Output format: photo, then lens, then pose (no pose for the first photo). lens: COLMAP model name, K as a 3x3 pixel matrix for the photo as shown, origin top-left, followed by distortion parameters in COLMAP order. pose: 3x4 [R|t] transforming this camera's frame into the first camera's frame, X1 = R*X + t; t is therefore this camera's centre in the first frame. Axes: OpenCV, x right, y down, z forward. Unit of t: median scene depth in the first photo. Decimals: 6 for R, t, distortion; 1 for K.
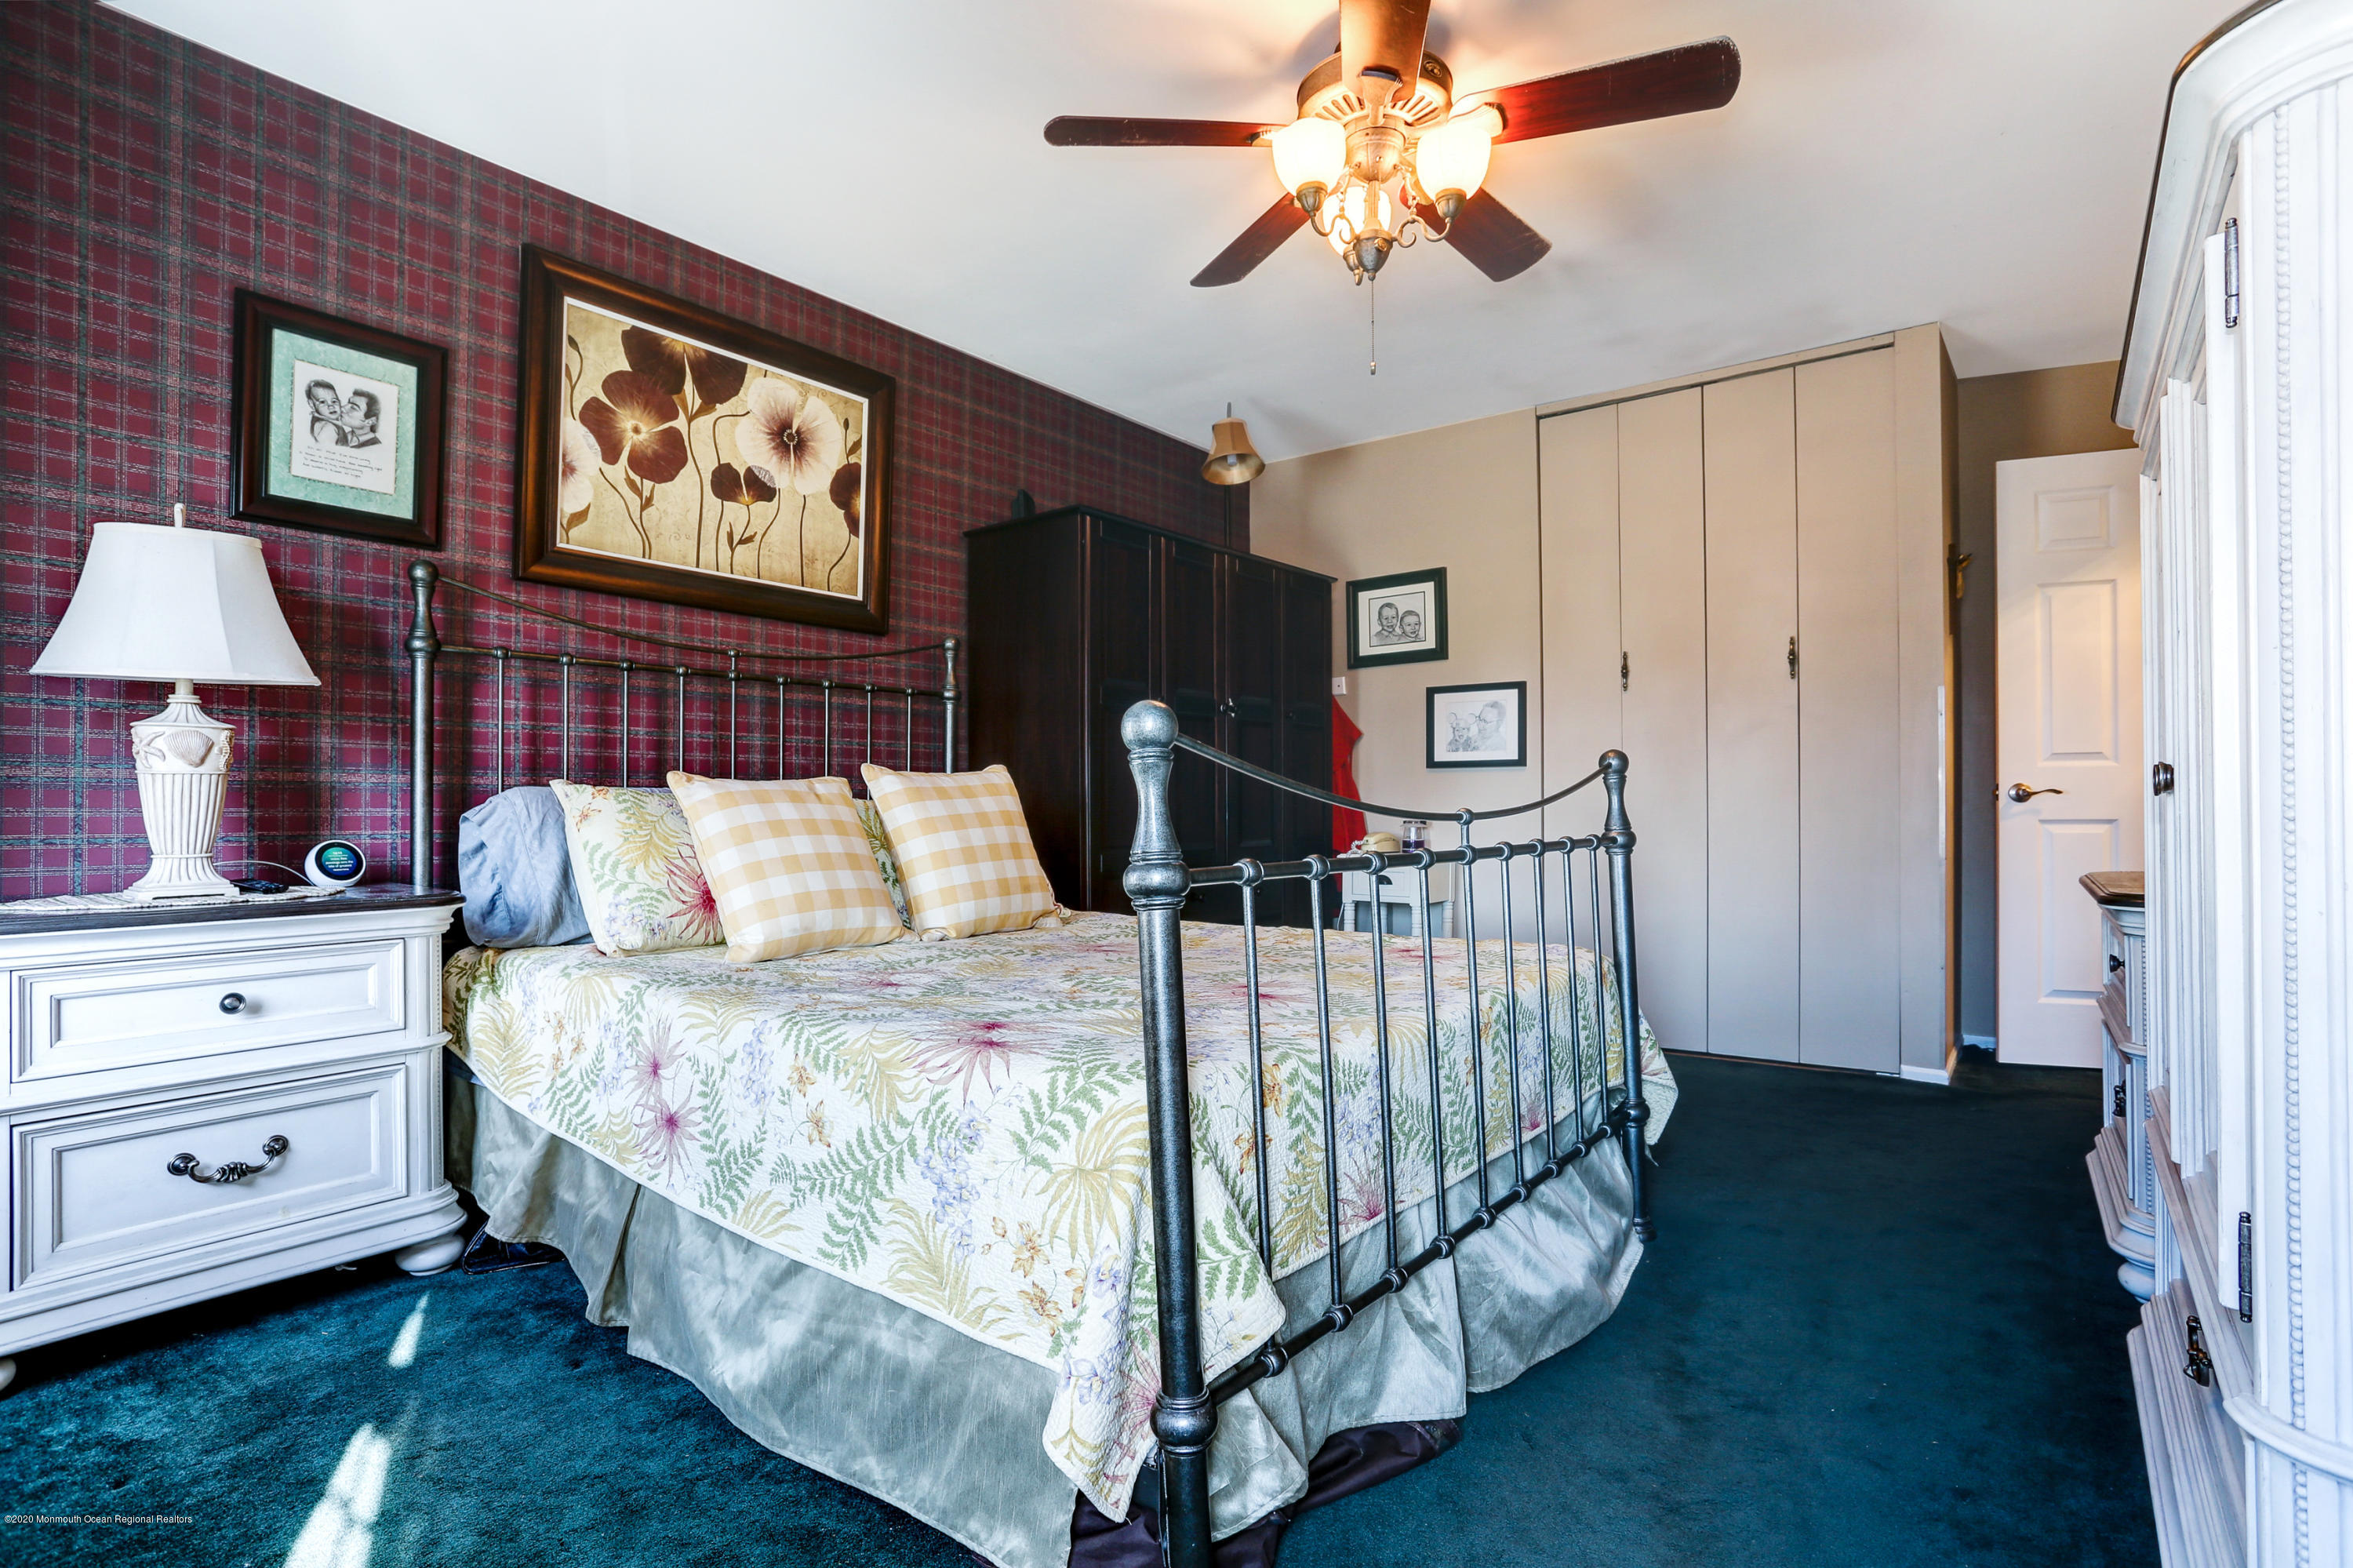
lens RADIAL K [[1150.3, 0, 1171.2], [0, 1150.3, 787.4], [0, 0, 1]] dist [-0.045532, 0.023311]
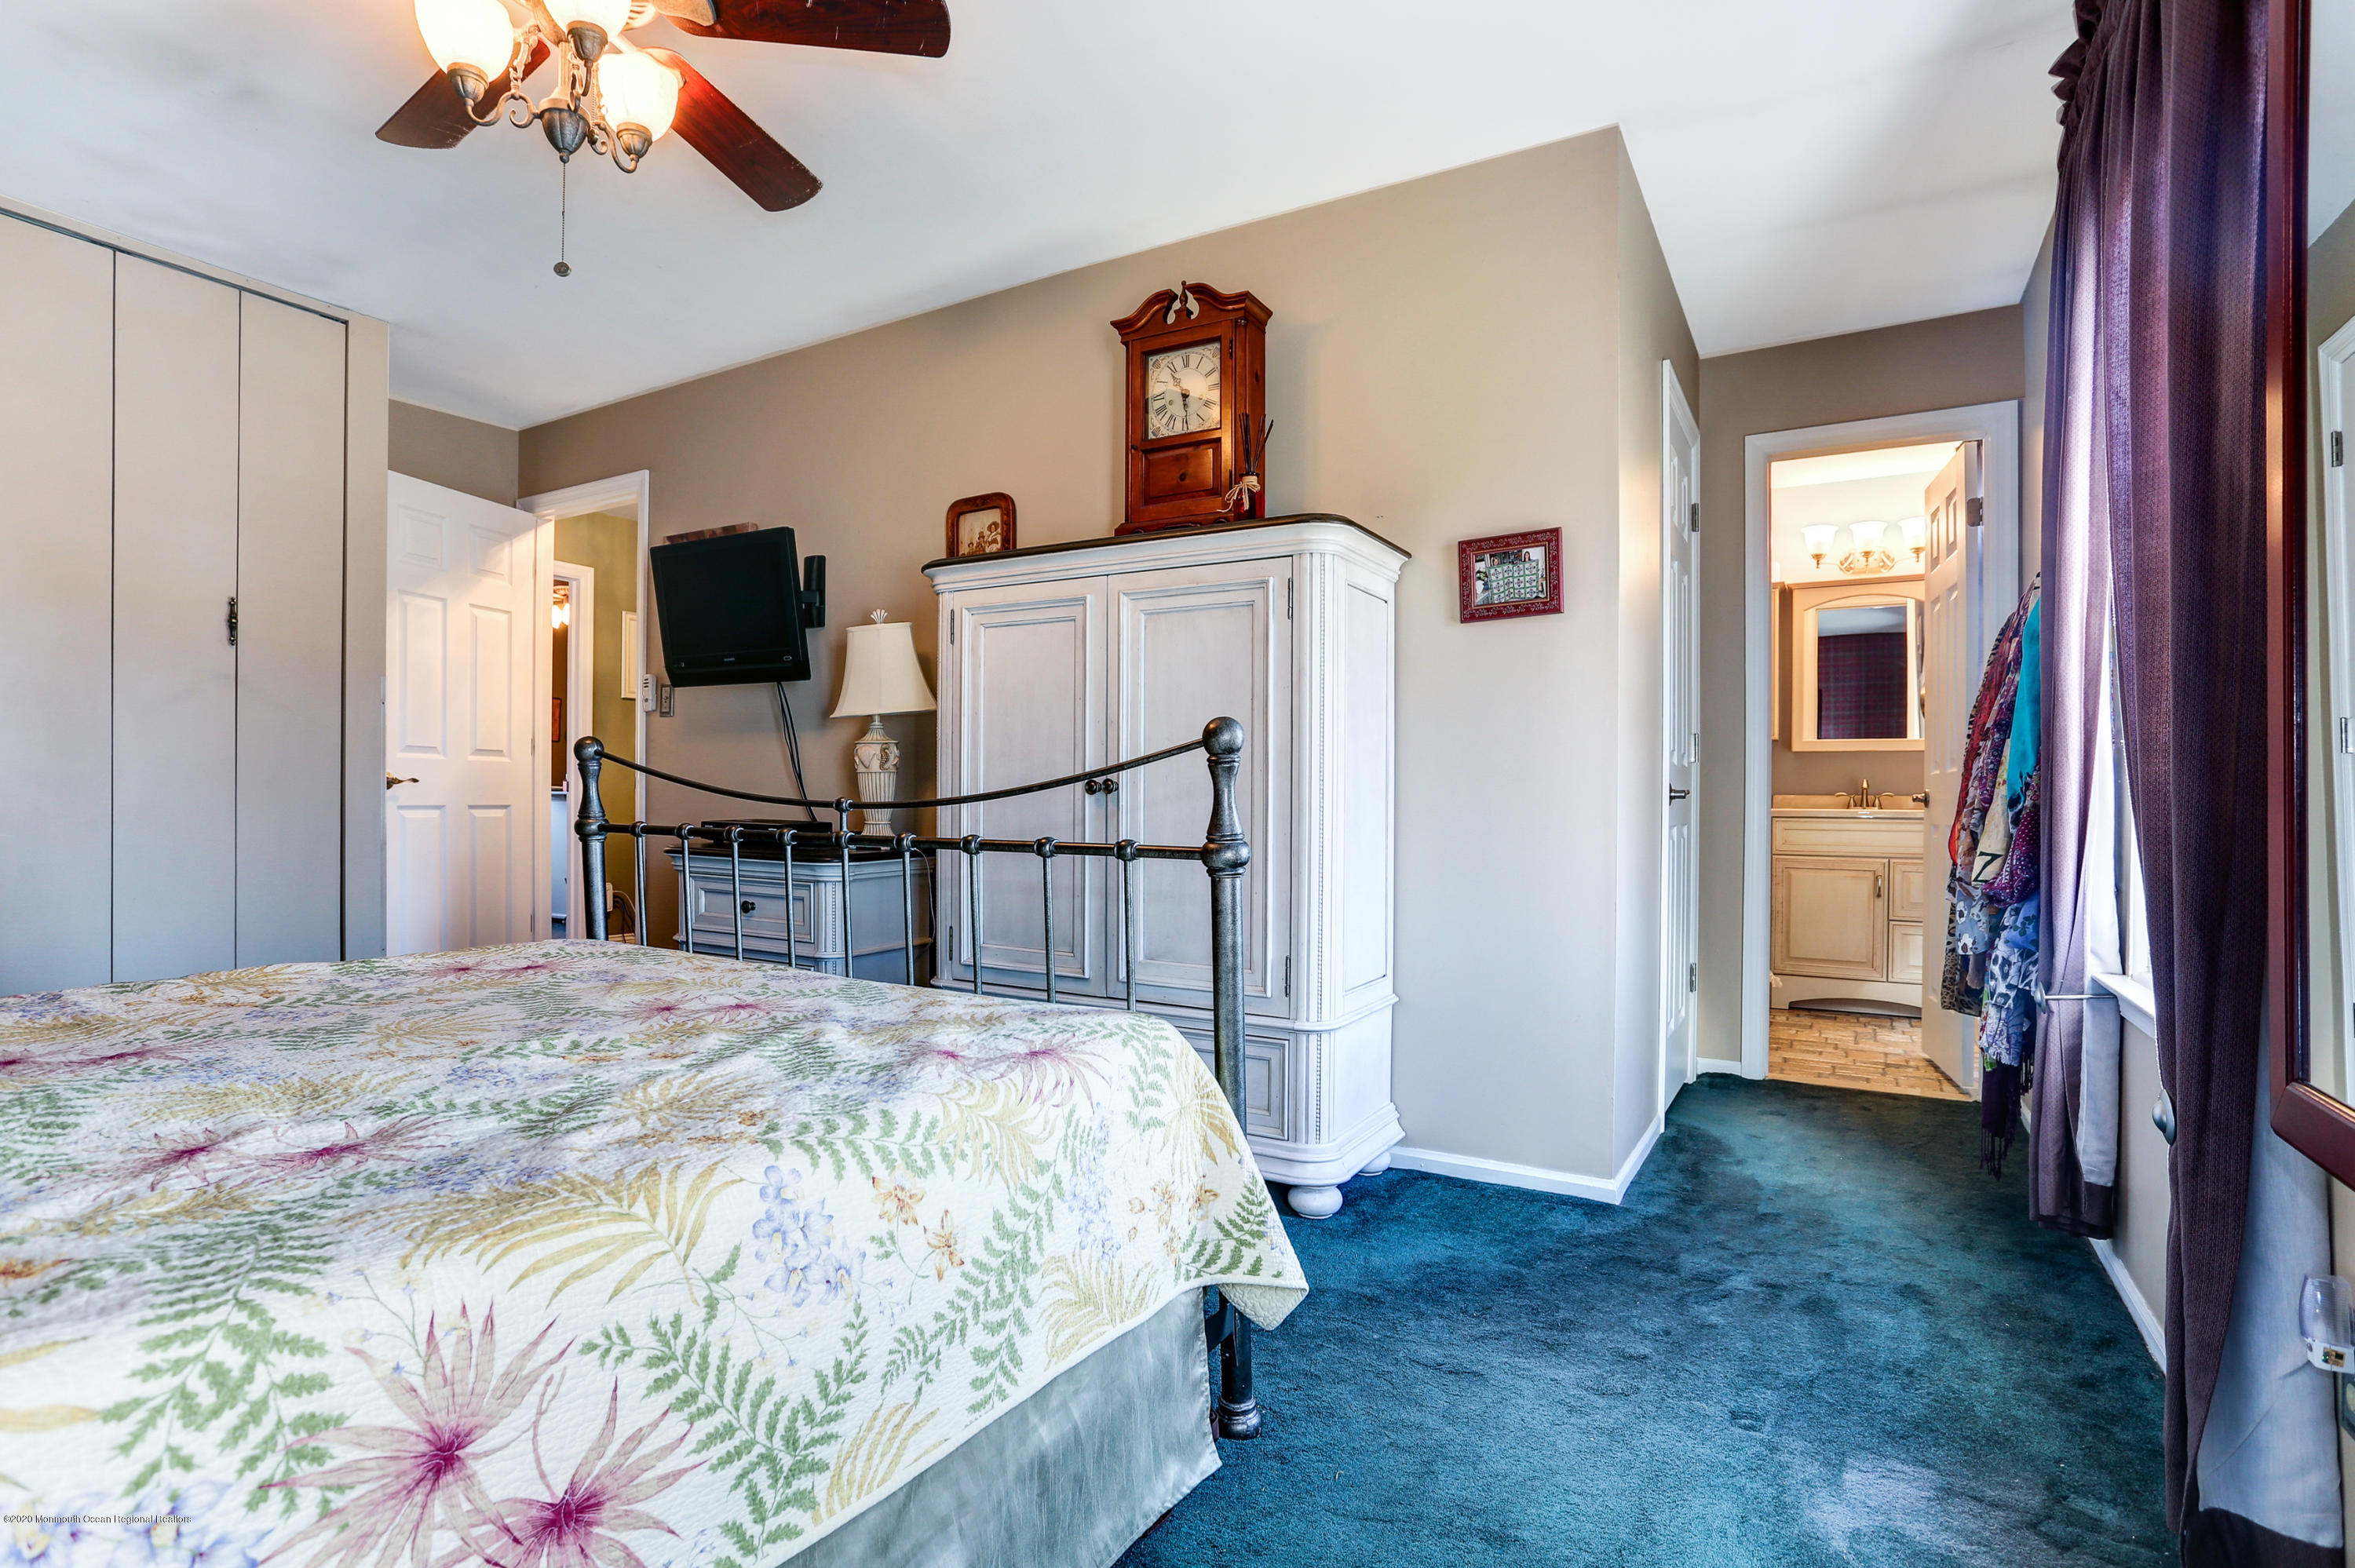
lens RADIAL K [[1151.0, 0, 1174.1], [0, 1151.0, 797.9], [0, 0, 1]] dist [-0.045532, 0.023311]
pose [[-0.114044, 0.004072, 0.993467, -0.922237], [-0.026314, 0.999628, -0.007118, 0.021016], [-0.993127, -0.026954, -0.113894, 0.858371]]
